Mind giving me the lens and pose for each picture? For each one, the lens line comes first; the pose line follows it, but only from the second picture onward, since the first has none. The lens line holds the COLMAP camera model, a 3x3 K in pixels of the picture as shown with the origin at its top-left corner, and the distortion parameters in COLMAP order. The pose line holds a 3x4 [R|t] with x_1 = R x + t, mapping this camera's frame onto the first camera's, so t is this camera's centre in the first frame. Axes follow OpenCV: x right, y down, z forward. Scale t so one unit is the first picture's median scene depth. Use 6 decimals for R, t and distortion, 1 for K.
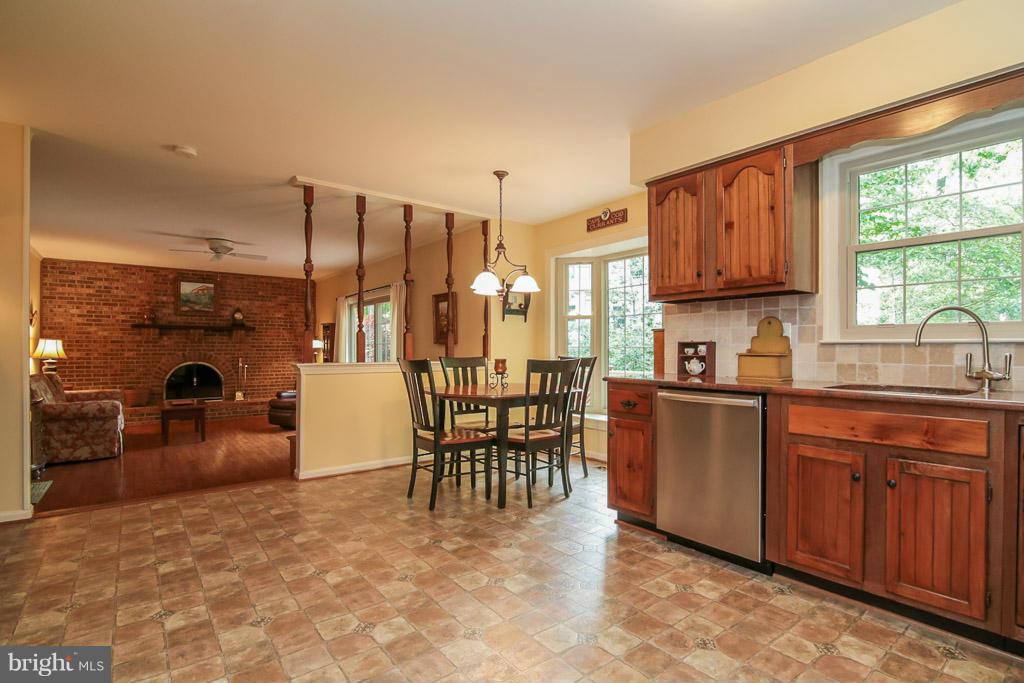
lens RADIAL K [[511.7, 0, 547.2], [0, 511.7, 345.3], [0, 0, 1]] dist [-0.002831, -0.000574]
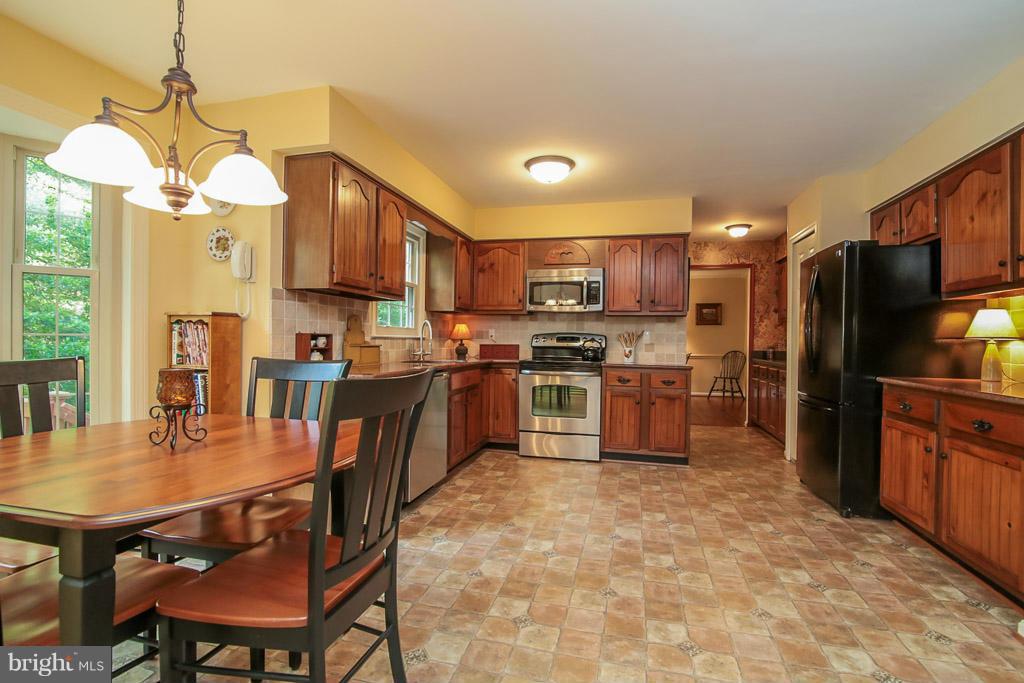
lens RADIAL K [[467.9, 0, 509.3], [0, 467.9, 340.2], [0, 0, 1]] dist [-0.021743, 0.000078]
pose [[-0.578690, -0.002404, 0.815544, -0.825564], [-0.010636, 0.999933, -0.004599, 0.007833], [-0.815478, -0.011335, -0.578677, 1.579548]]
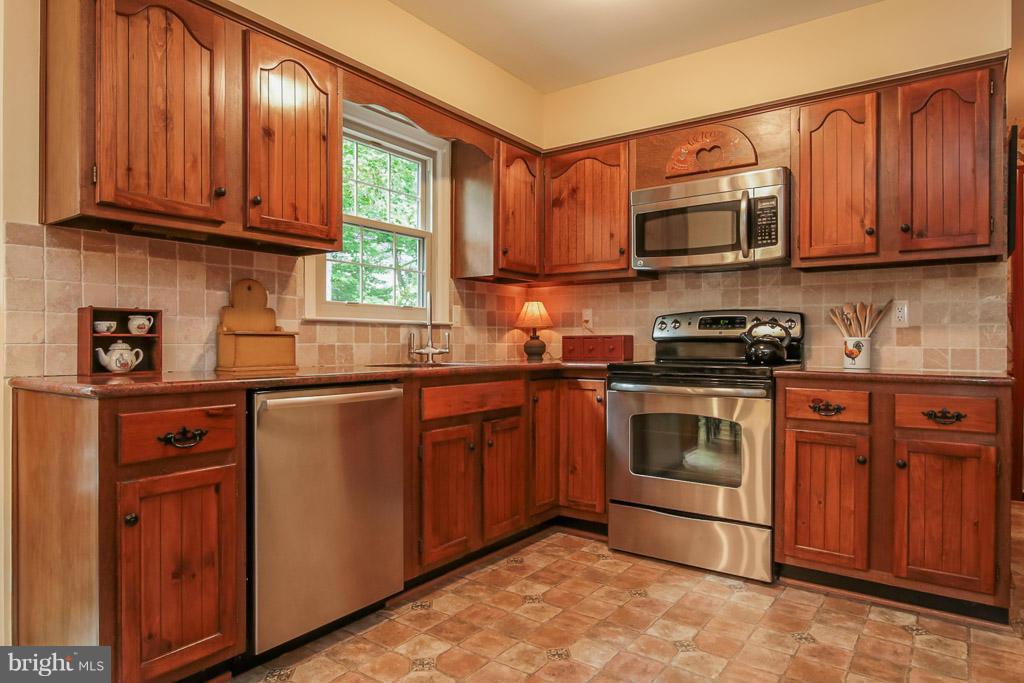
lens RADIAL K [[612.8, 0, 508.9], [0, 612.8, 339.1], [0, 0, 1]] dist [-0.006077, -0.000756]
pose [[-0.237103, 0.009084, 0.971442, -0.524354], [0.000305, 0.999957, -0.009276, 0.038346], [-0.971485, -0.001903, -0.237095, 1.000049]]
